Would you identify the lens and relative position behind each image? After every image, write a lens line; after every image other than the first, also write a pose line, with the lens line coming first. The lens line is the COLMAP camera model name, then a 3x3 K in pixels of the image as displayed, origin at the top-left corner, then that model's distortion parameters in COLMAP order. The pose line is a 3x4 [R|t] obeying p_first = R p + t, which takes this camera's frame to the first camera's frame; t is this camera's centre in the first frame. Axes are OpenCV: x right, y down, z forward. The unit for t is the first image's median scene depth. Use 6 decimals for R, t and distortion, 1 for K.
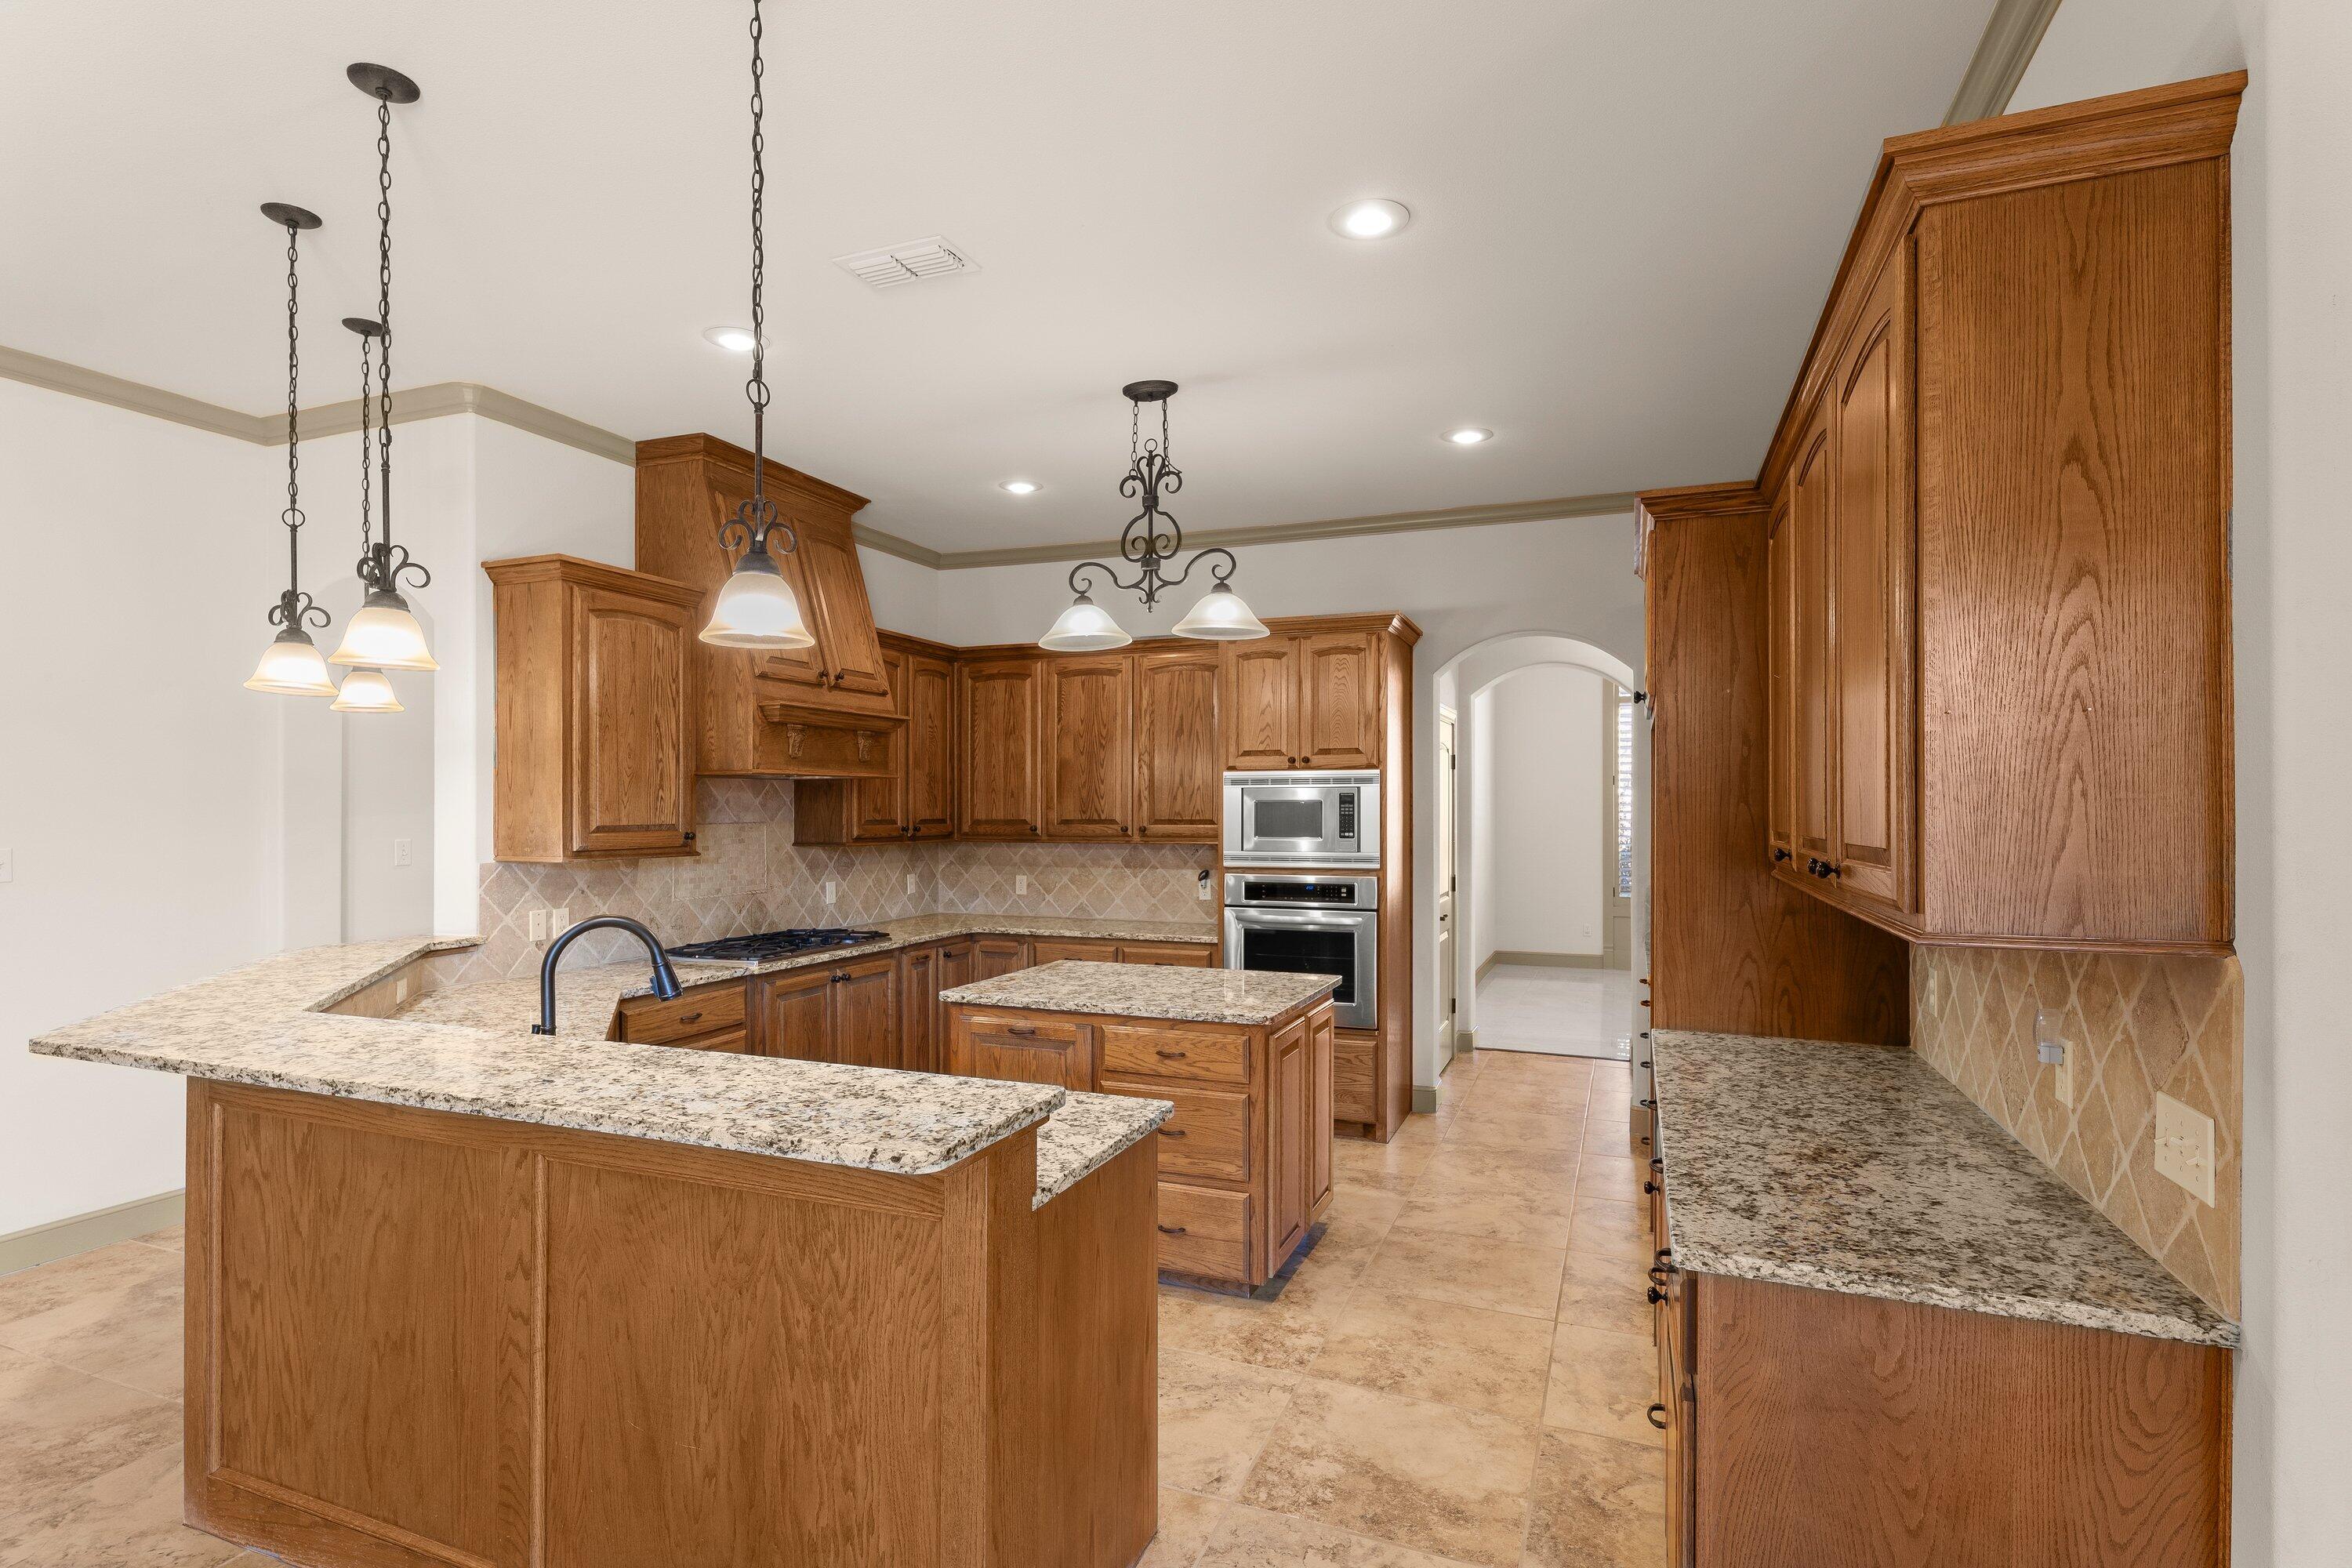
lens RADIAL K [[1160.8, 0, 1176.4], [0, 1160.8, 801.7], [0, 0, 1]] dist [-0.000297, -0.000020]
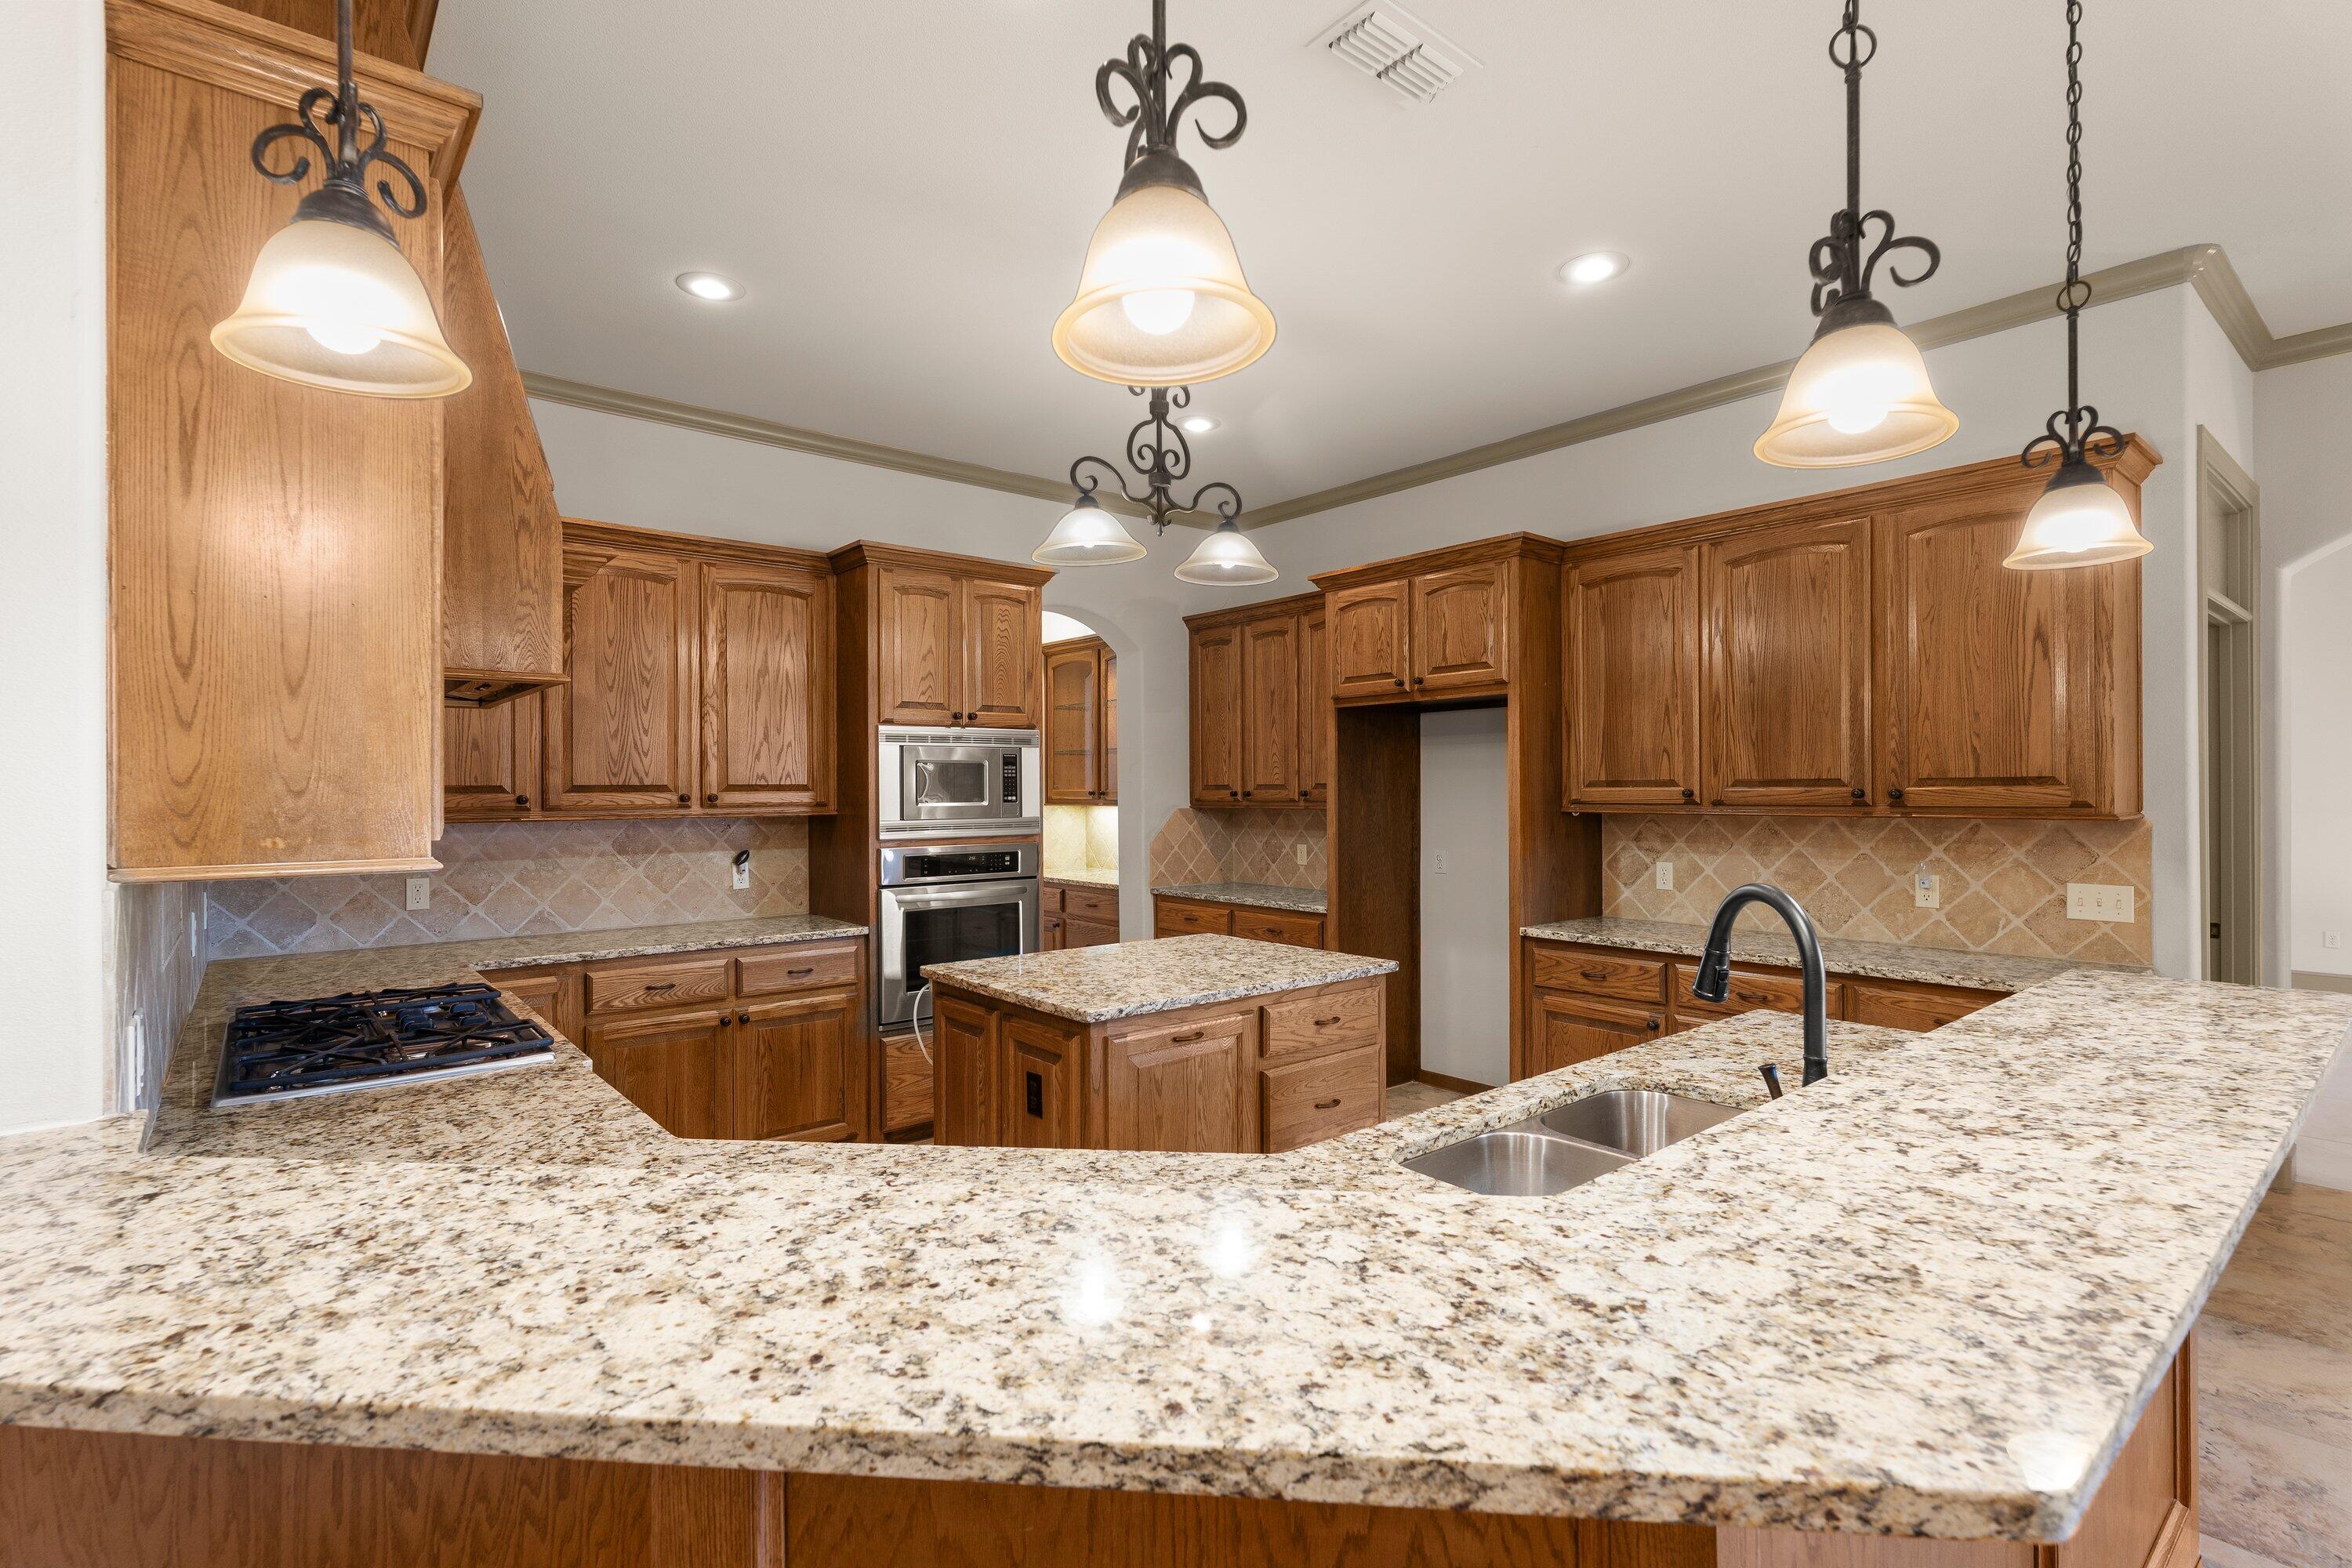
lens RADIAL K [[1099.8, 0, 1171.8], [0, 1099.8, 783.5], [0, 0, 1]] dist [0.002965, -0.001139]
pose [[0.479075, 0.002197, 0.877771, -0.559643], [0.000443, 0.999996, -0.002745, 0.018415], [-0.877774, 0.001705, 0.479072, 0.452561]]
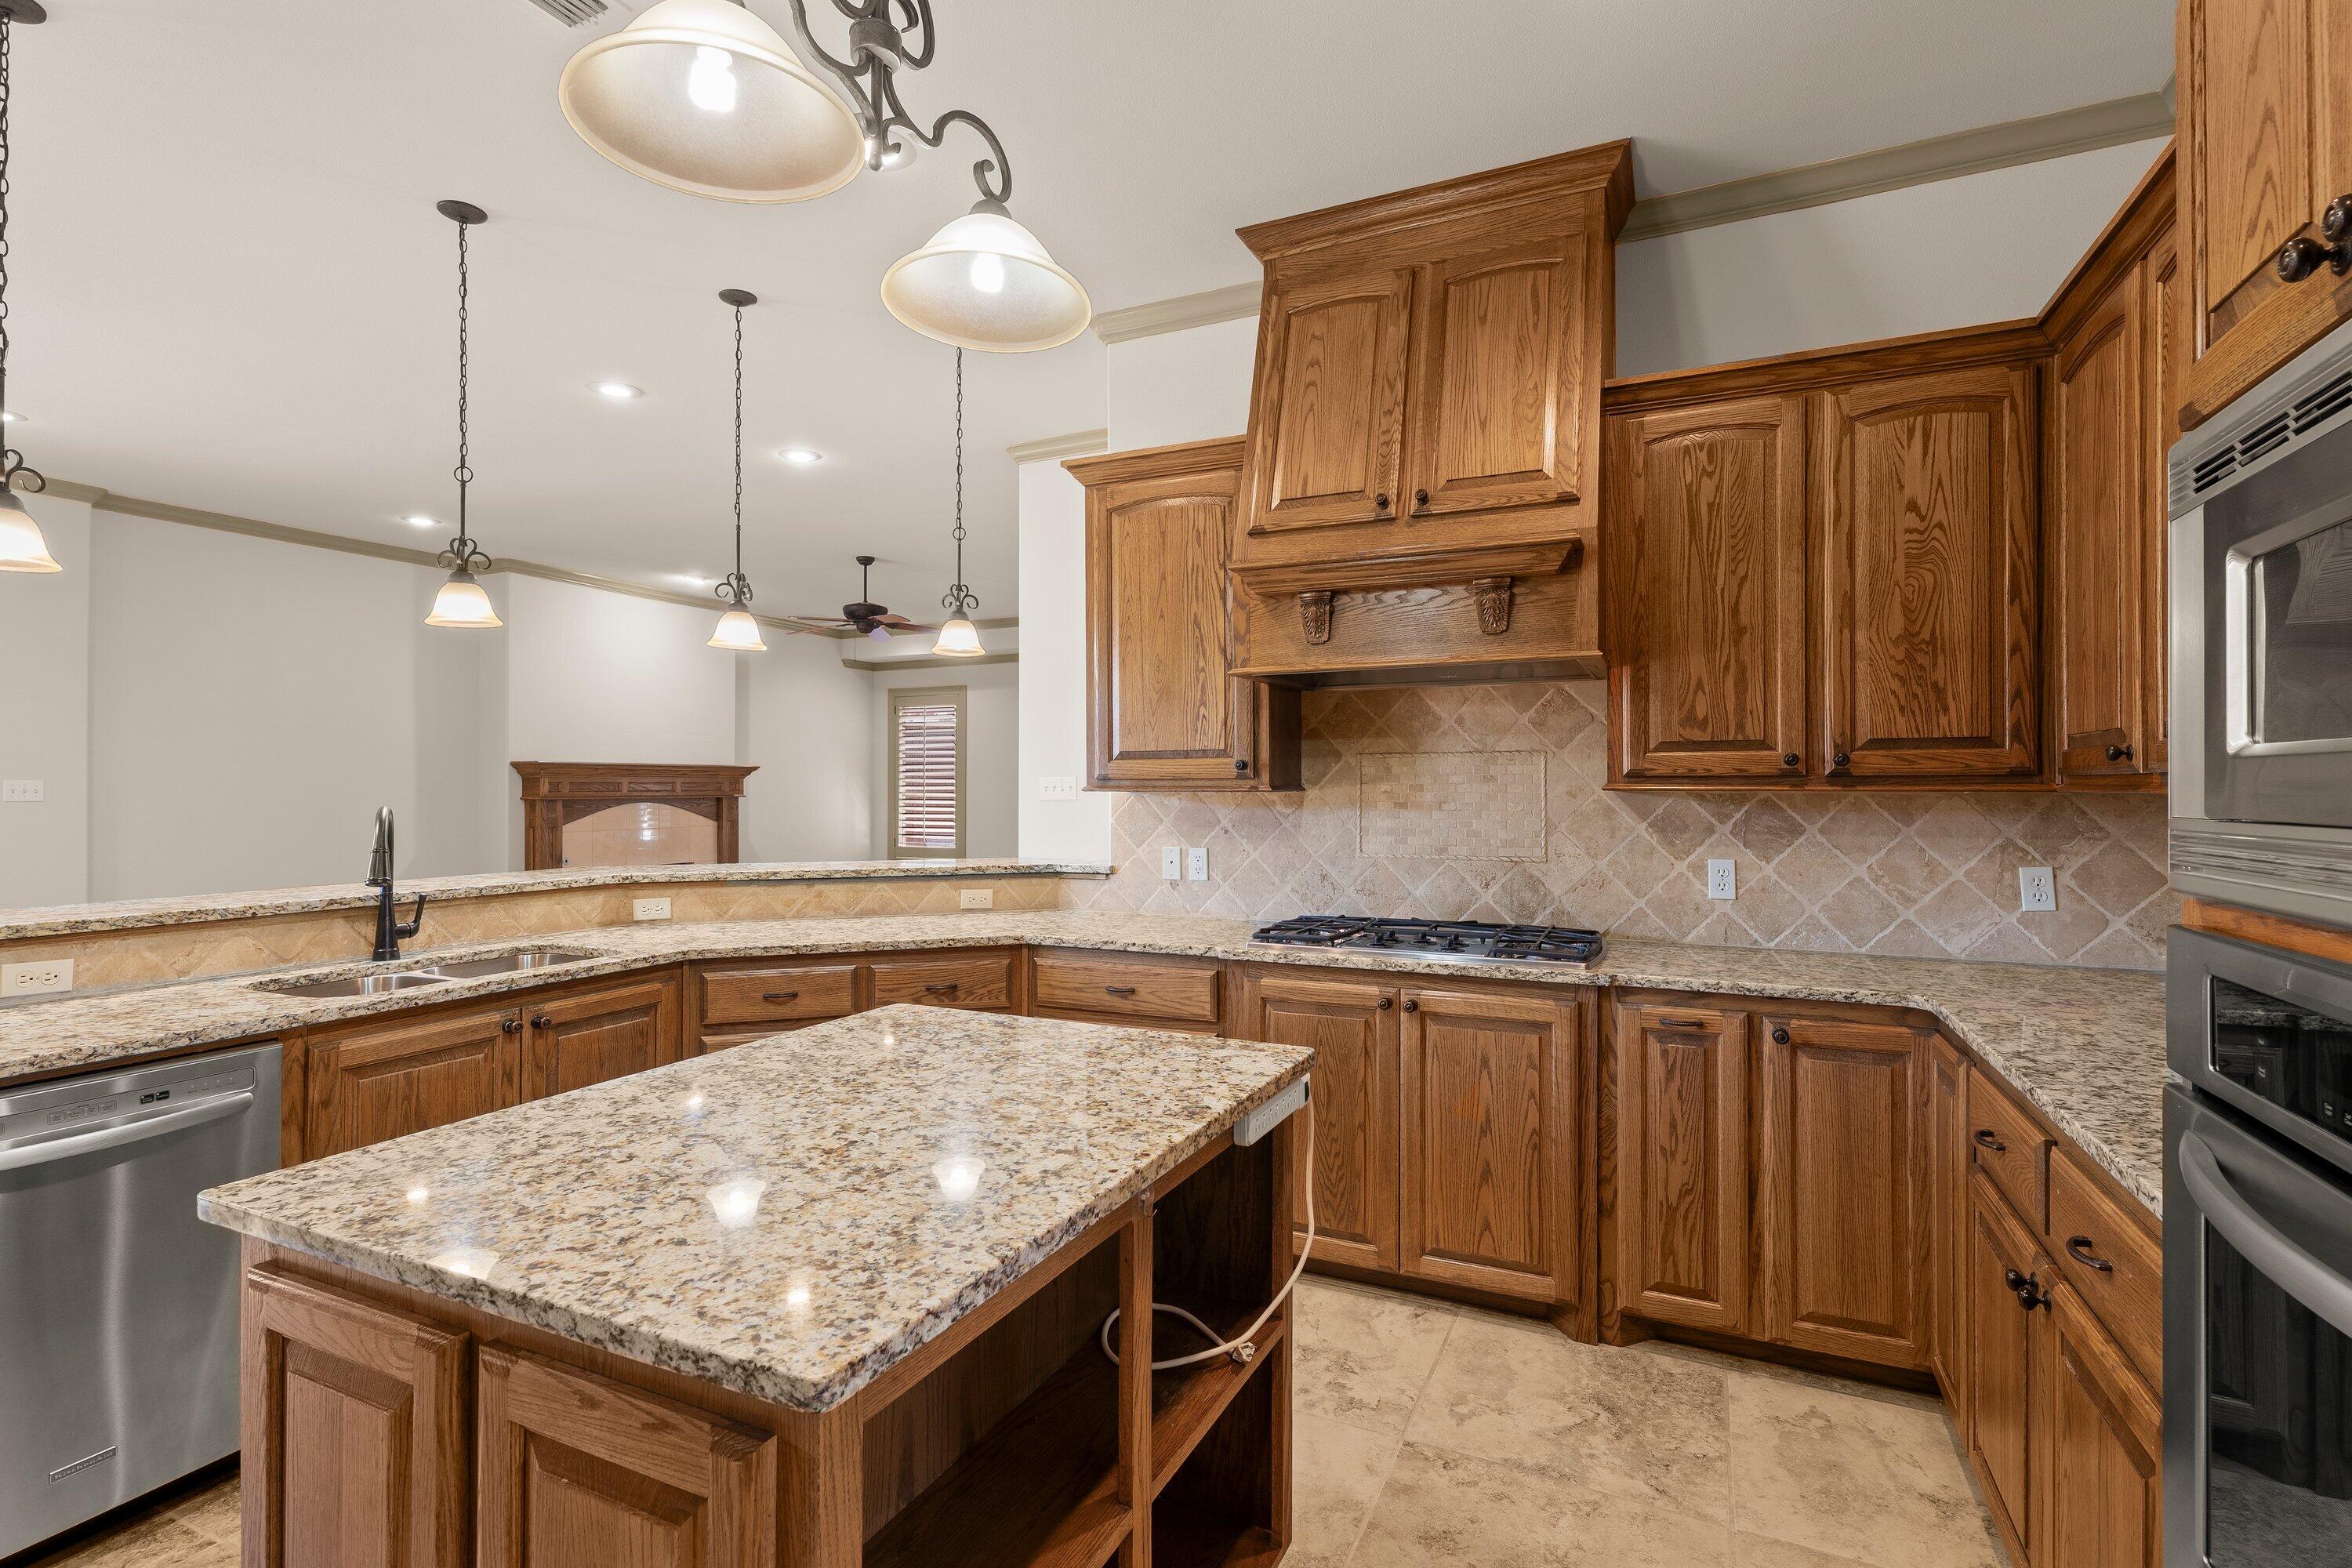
lens RADIAL K [[1099.8, 0, 1178.3], [0, 1099.8, 782.4], [0, 0, 1]] dist [0.002965, -0.001139]
pose [[-0.054575, -0.004943, -0.998497, 0.271890], [0.003104, 0.999982, -0.005119, 0.039912], [0.998505, -0.003378, -0.054559, 0.892596]]
